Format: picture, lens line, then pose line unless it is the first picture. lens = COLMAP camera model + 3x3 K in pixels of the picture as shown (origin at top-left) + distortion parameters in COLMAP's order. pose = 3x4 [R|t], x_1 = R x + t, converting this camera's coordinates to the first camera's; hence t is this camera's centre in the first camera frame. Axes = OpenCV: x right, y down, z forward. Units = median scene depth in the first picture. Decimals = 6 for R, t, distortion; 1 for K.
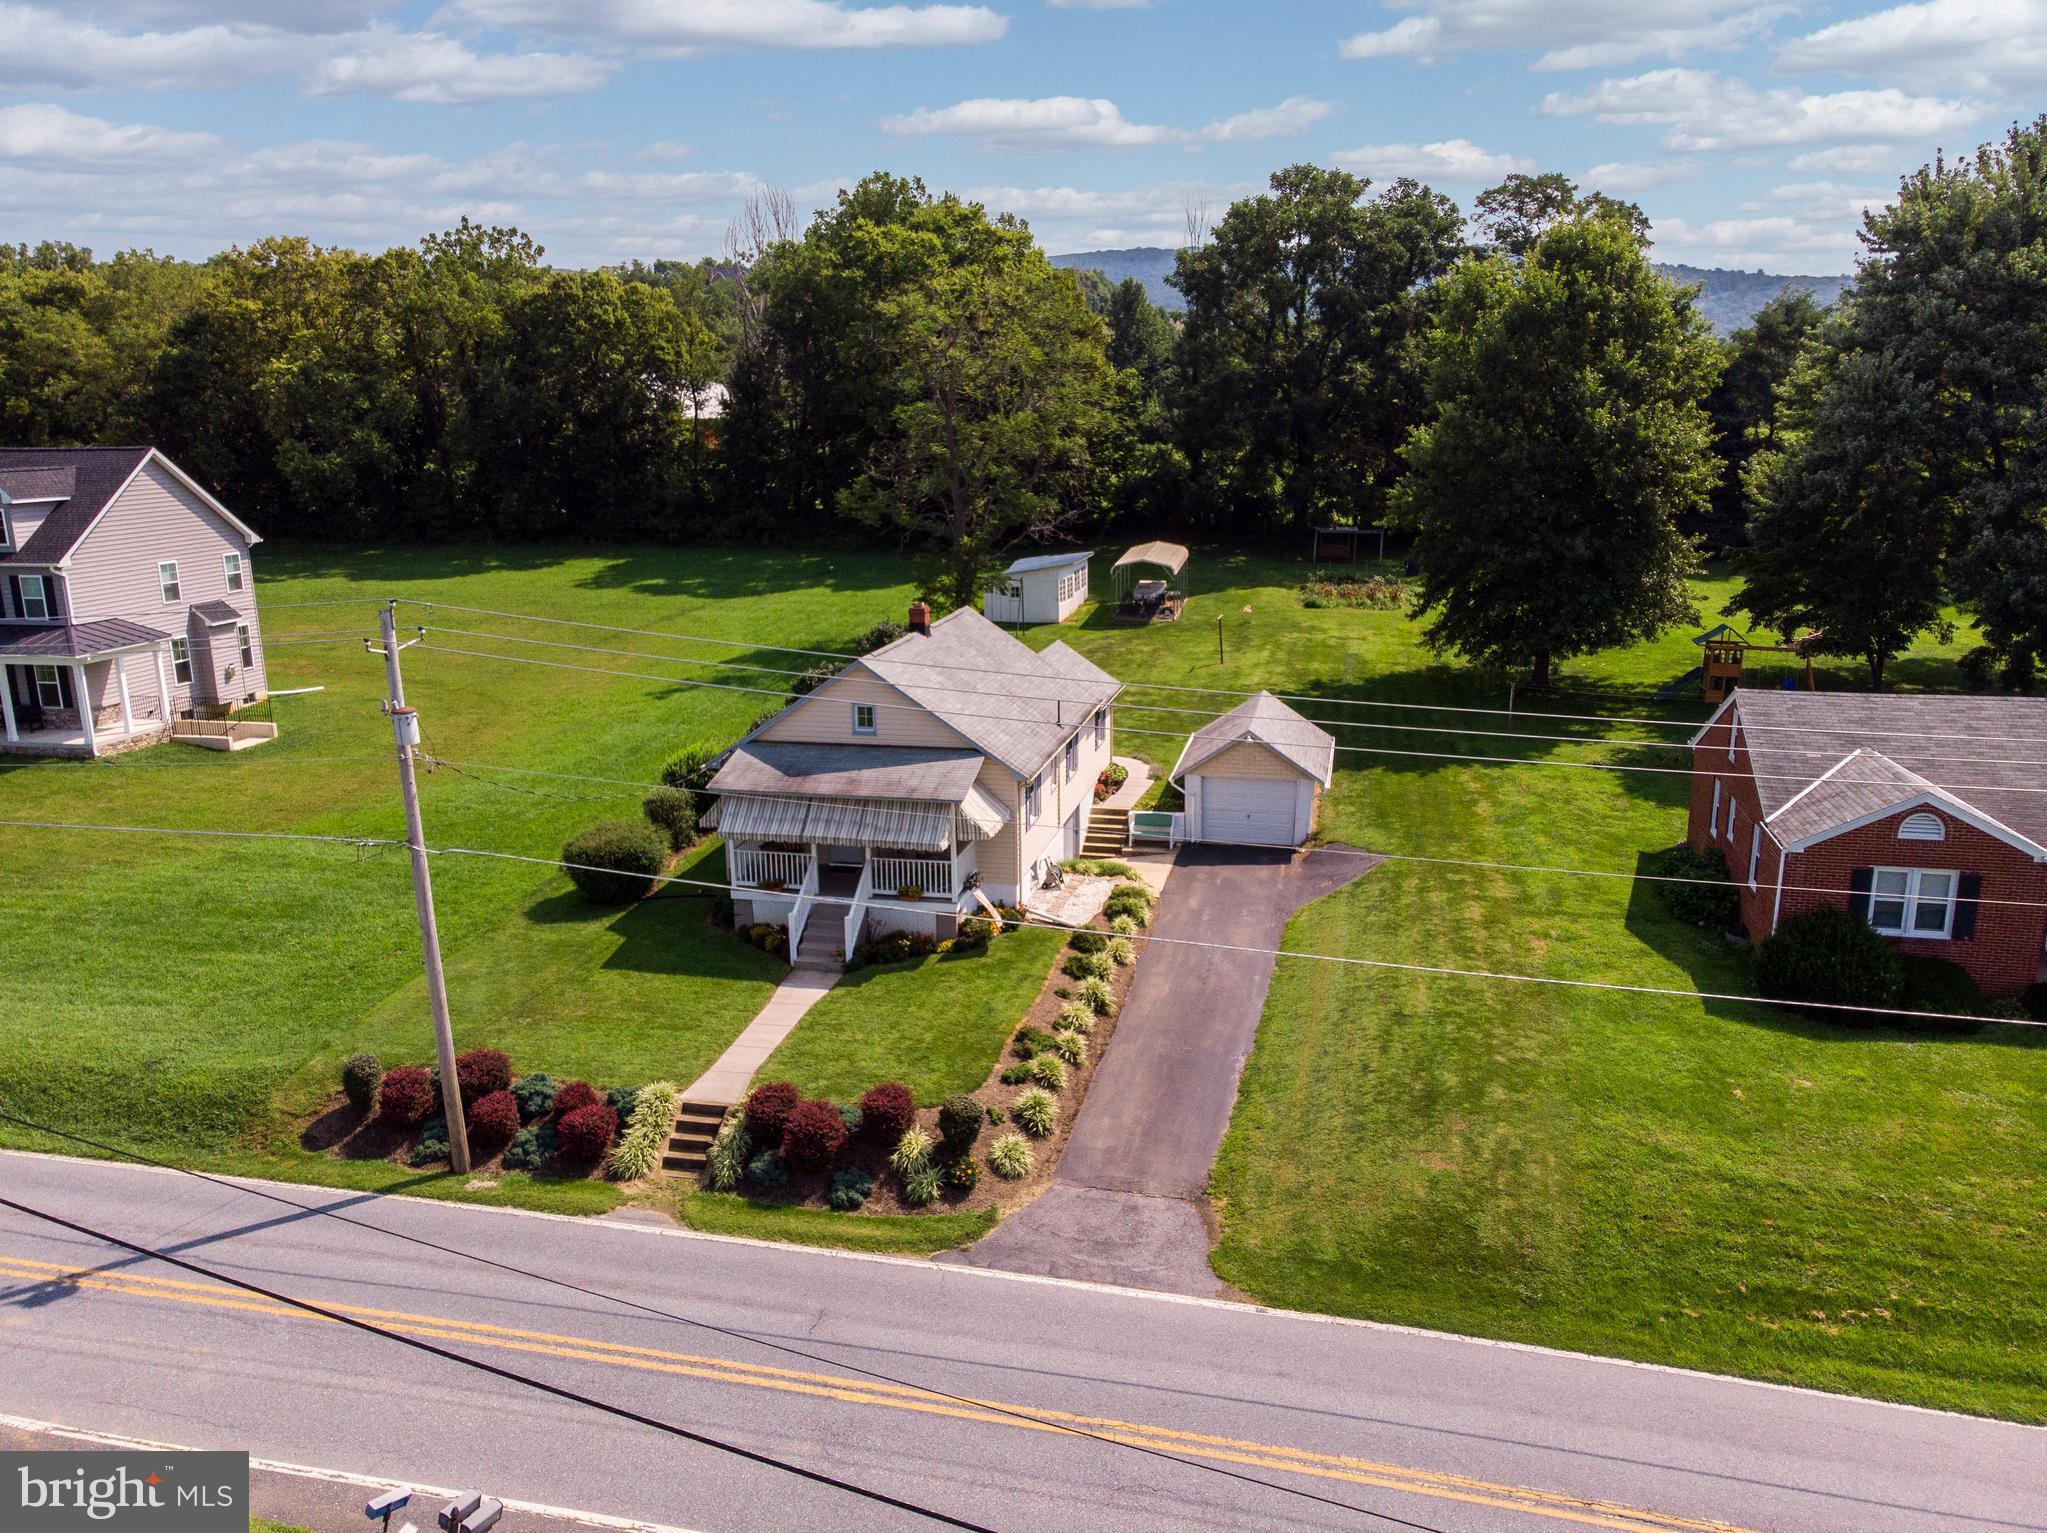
lens RADIAL K [[1511.5, 0, 1023.5], [0, 1511.5, 766.5], [0, 0, 1]] dist [-0.014129, 0.025027]
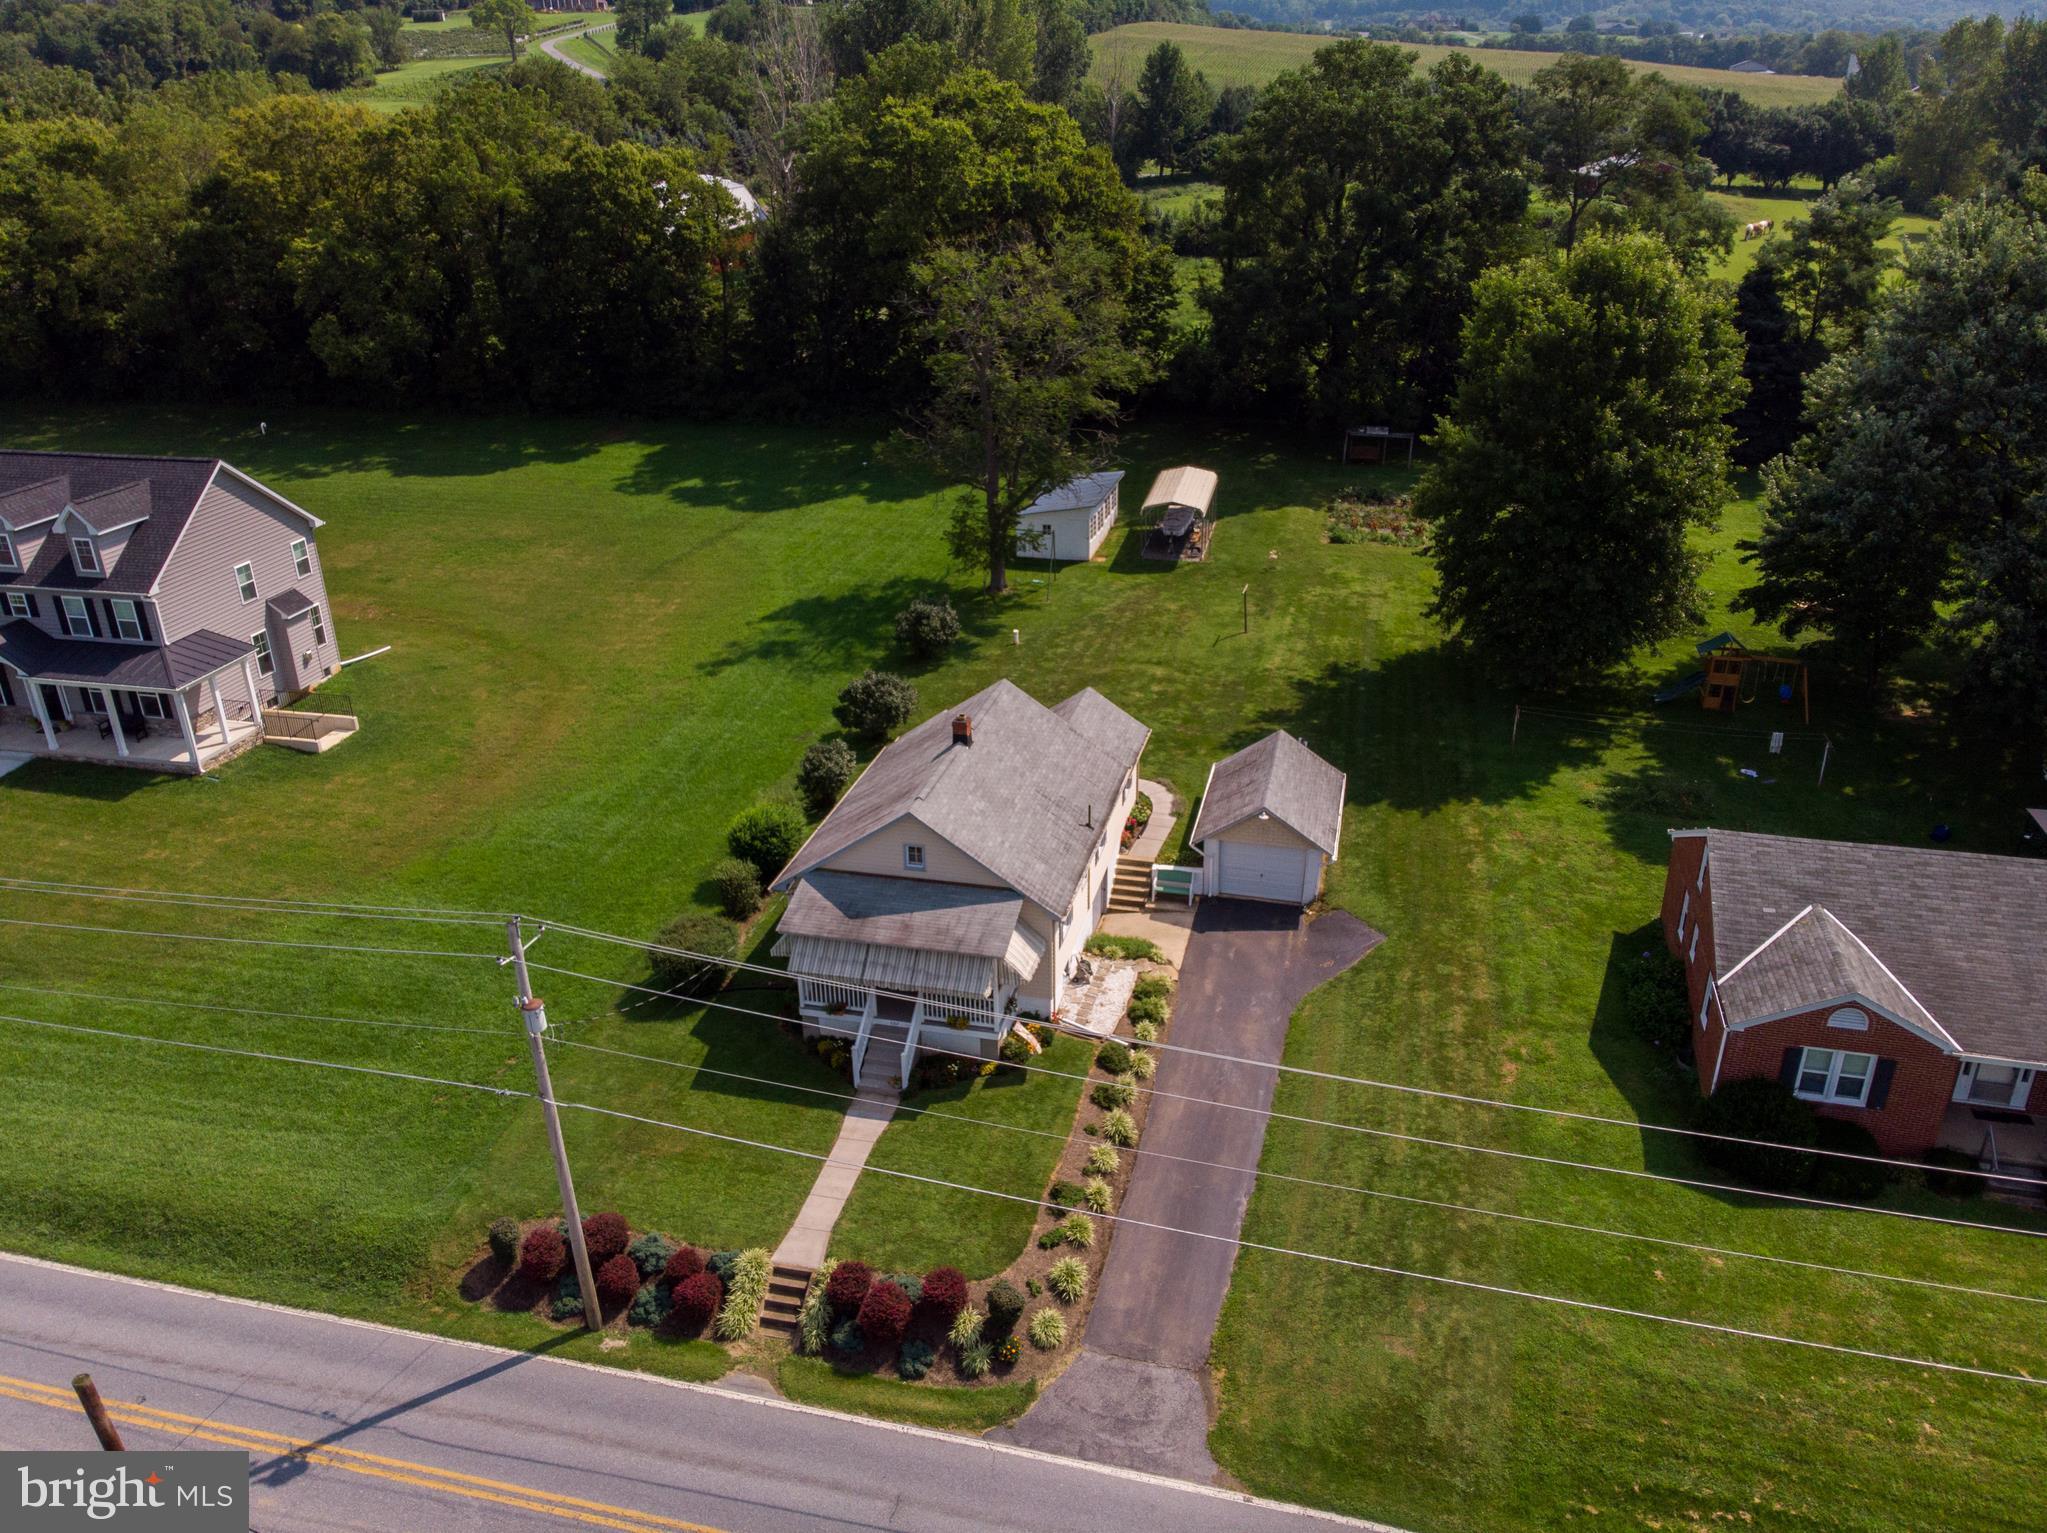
lens RADIAL K [[1511.5, 0, 1023.5], [0, 1511.5, 766.5], [0, 0, 1]] dist [-0.014129, 0.025027]
pose [[0.999844, 0.004790, -0.017016, -0.006751], [-0.001500, 0.982101, 0.188348, -0.309113], [0.017614, -0.188293, 0.981955, -0.078256]]
